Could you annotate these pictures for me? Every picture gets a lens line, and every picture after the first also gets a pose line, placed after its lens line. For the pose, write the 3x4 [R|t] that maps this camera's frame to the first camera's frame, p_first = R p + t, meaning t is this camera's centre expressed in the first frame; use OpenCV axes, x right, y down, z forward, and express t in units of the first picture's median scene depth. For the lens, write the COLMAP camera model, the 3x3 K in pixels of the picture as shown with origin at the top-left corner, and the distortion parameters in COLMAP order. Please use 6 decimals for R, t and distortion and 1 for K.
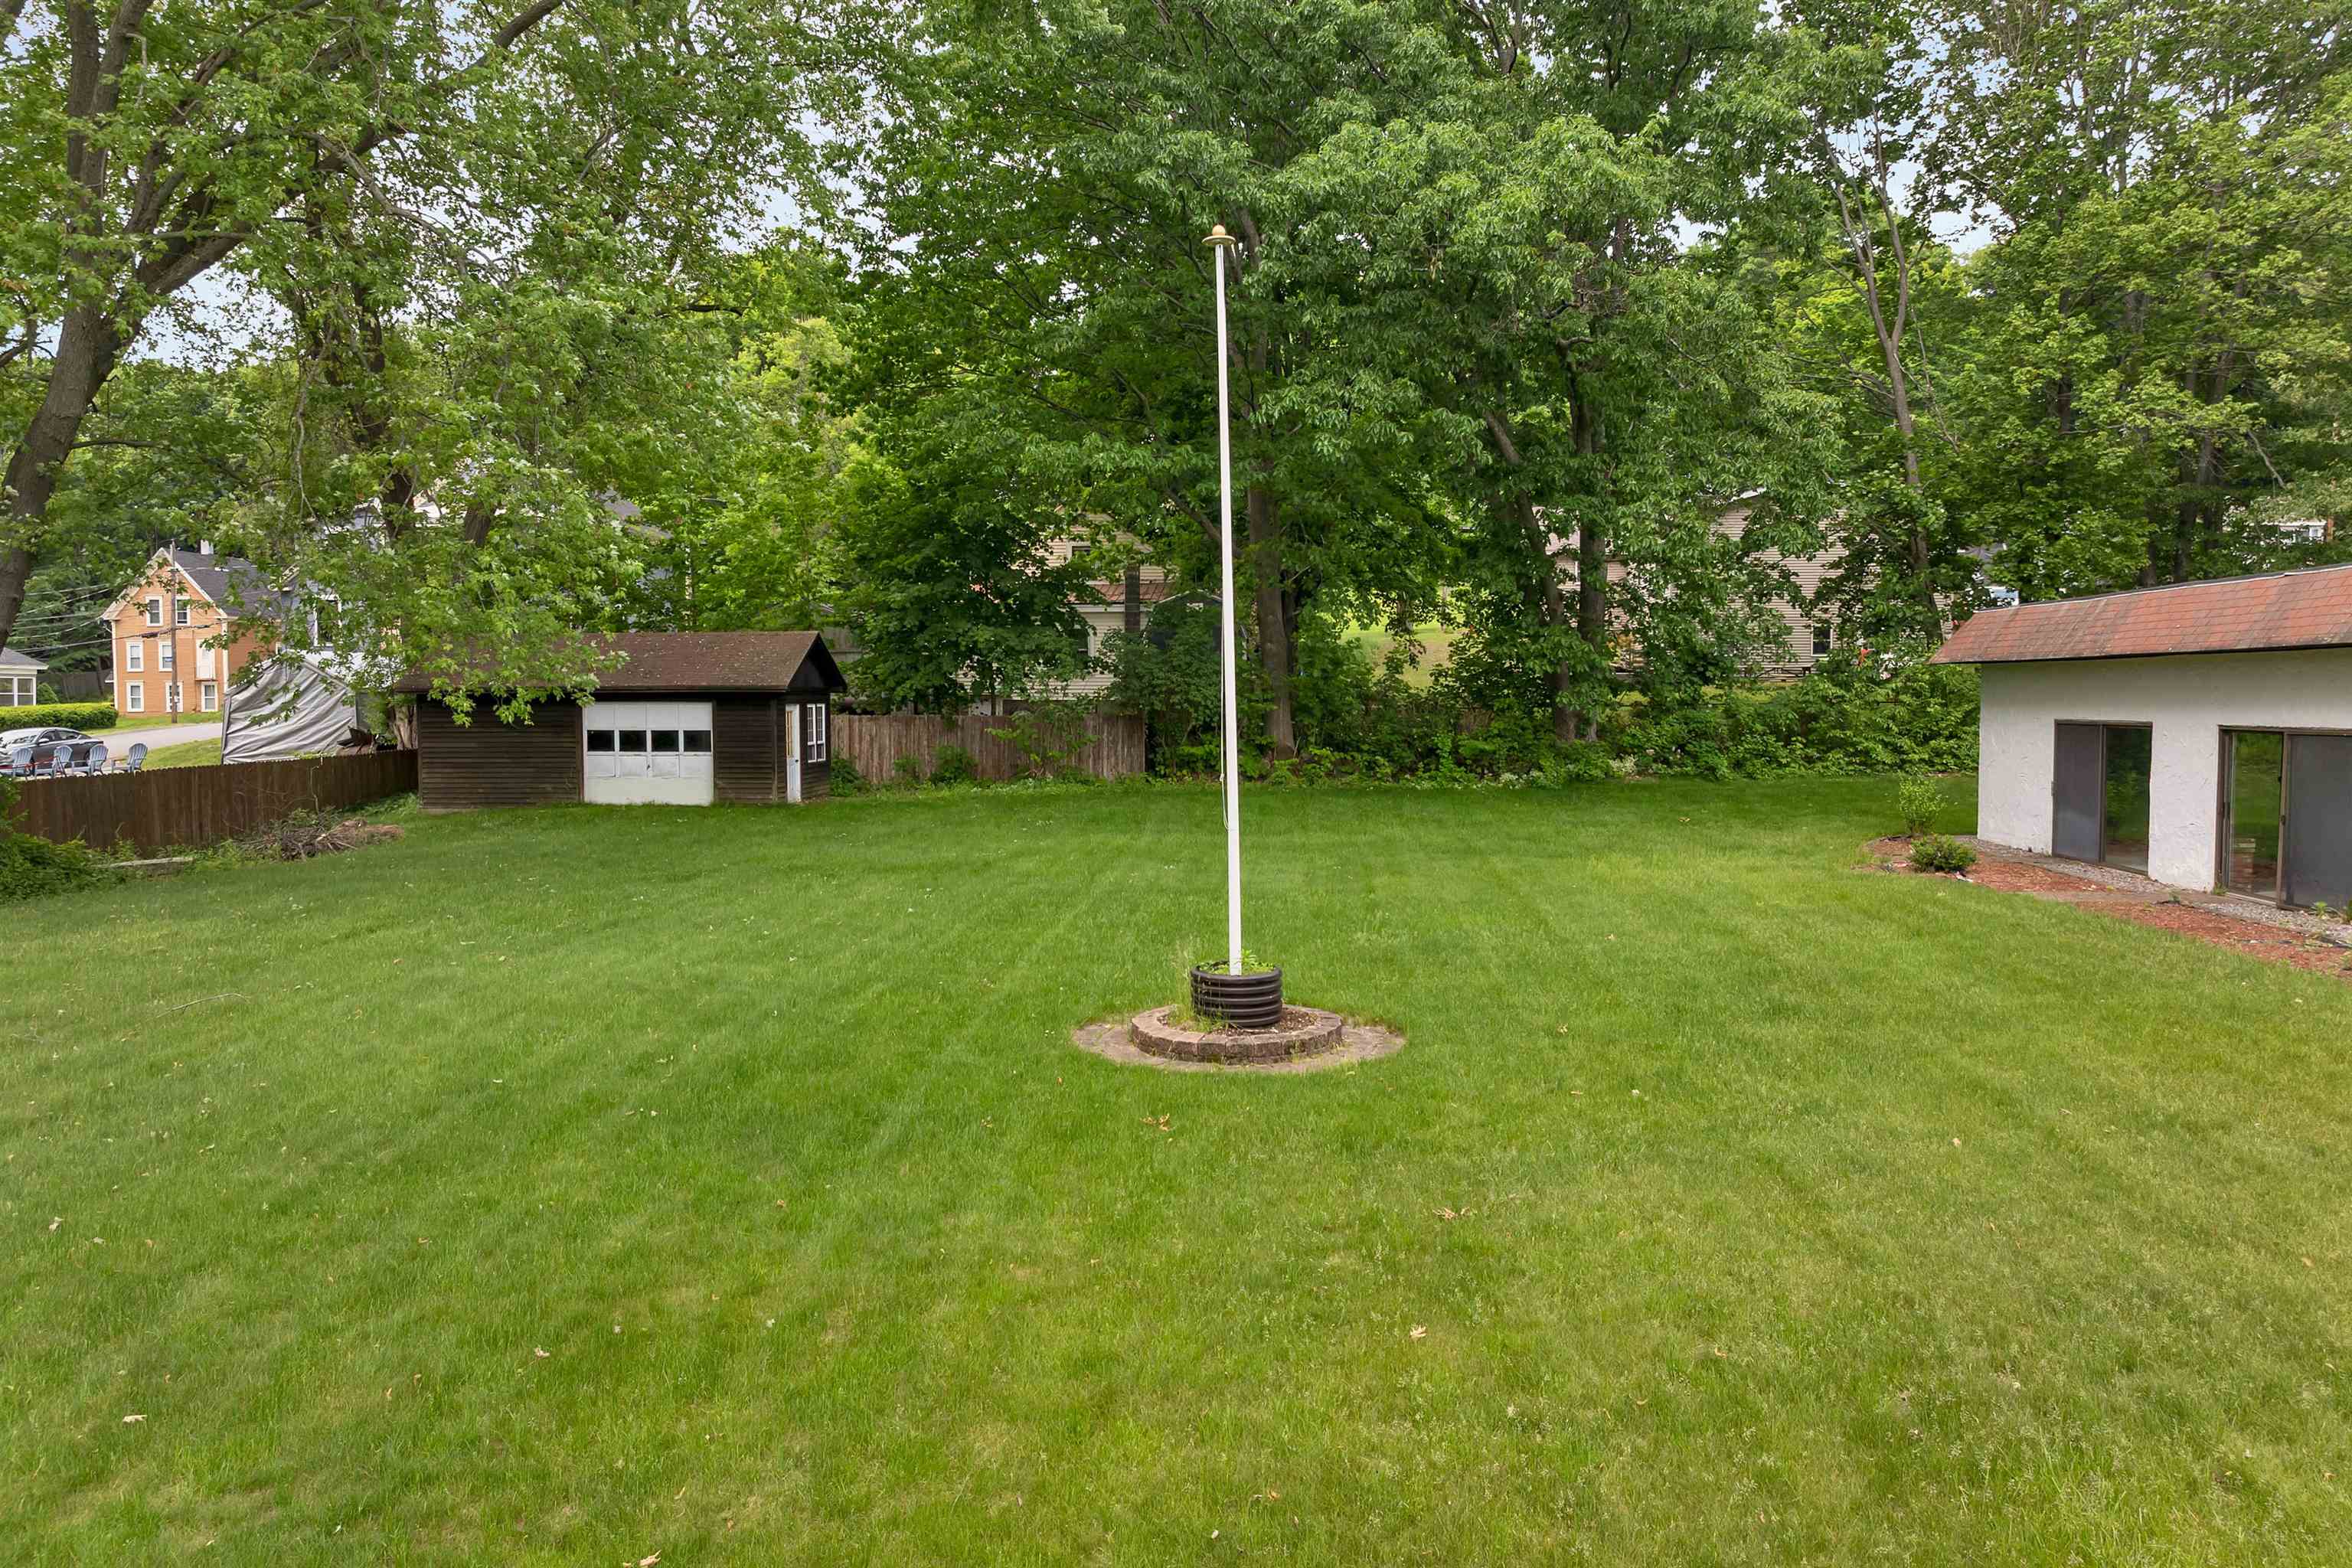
lens RADIAL K [[1685.4, 0, 1176.0], [0, 1685.4, 784.0], [0, 0, 1]] dist [-0.037053, -0.004706]
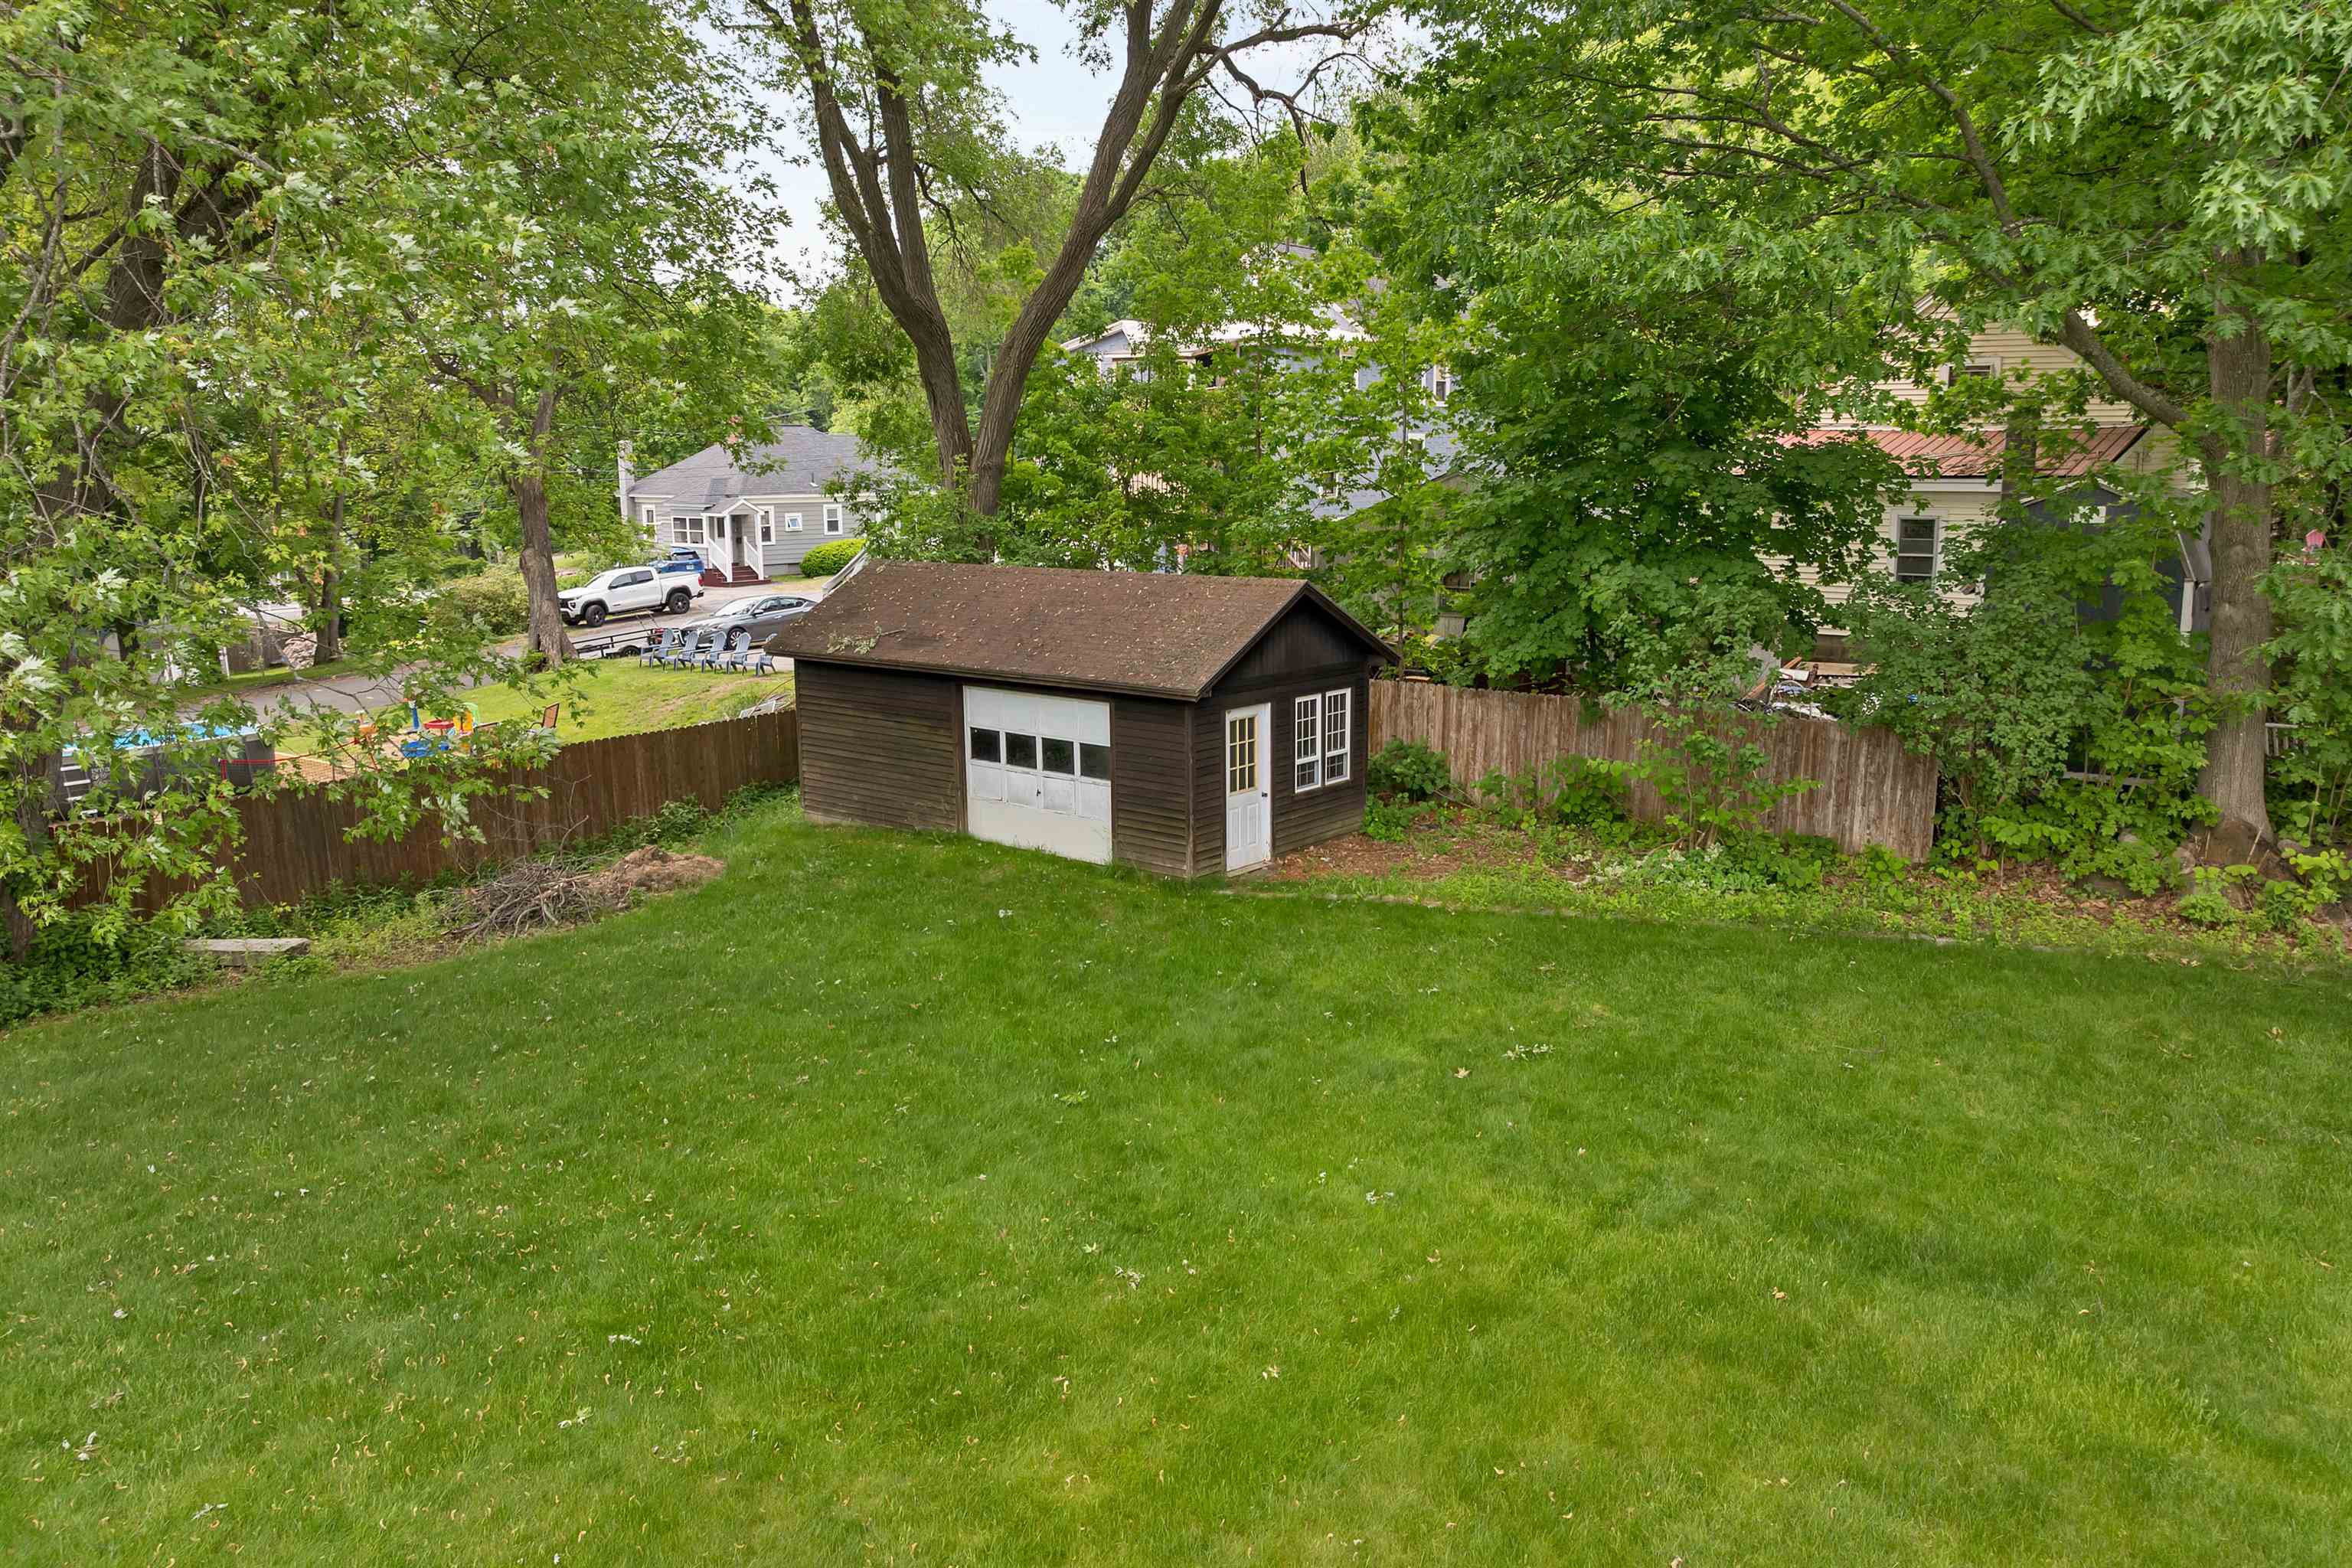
lens RADIAL K [[1685.4, 0, 1176.0], [0, 1685.4, 784.0], [0, 0, 1]] dist [-0.037053, -0.004706]
pose [[0.813459, 0.102059, -0.572599, 0.098136], [-0.020236, 0.988855, 0.147503, -0.109185], [0.581271, -0.108400, 0.806458, 0.504918]]
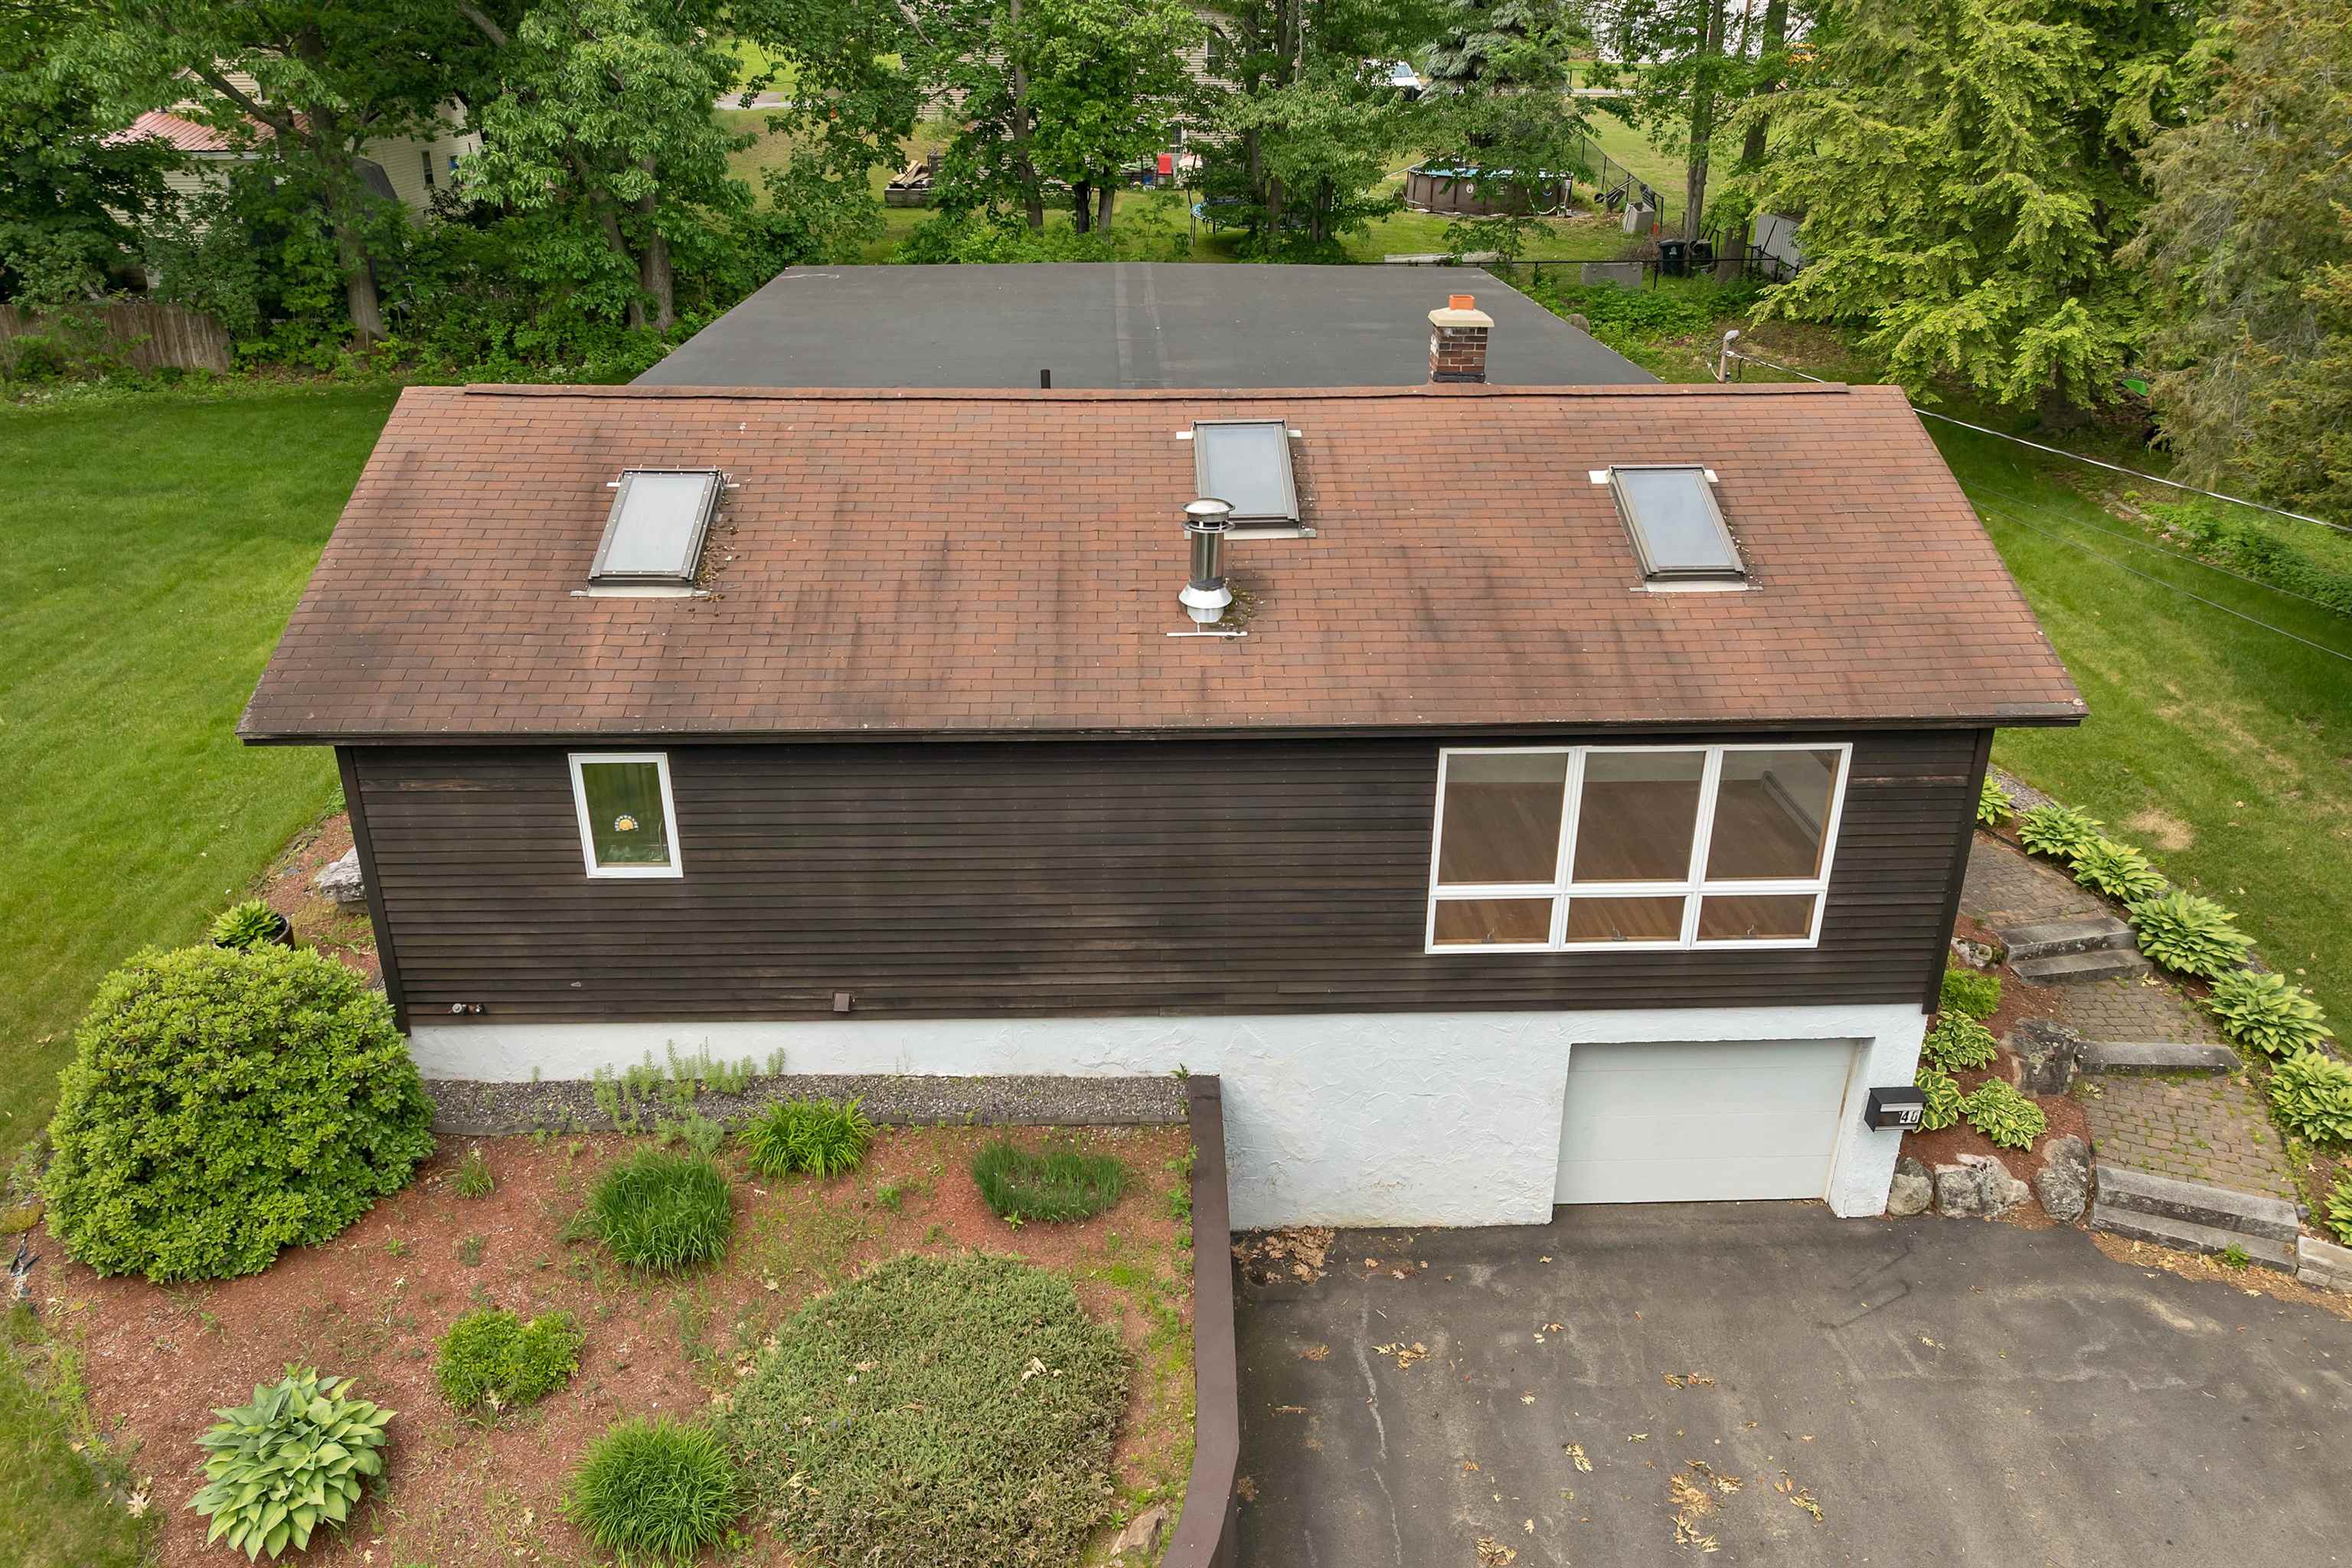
lens RADIAL K [[1685.4, 0, 1176.0], [0, 1685.4, 784.0], [0, 0, 1]] dist [-0.037053, -0.004706]
pose [[0.993235, -0.041913, 0.108292, 0.480098], [0.000089, 0.932861, 0.360236, -0.145598], [-0.116120, -0.357789, 0.926554, -0.084790]]
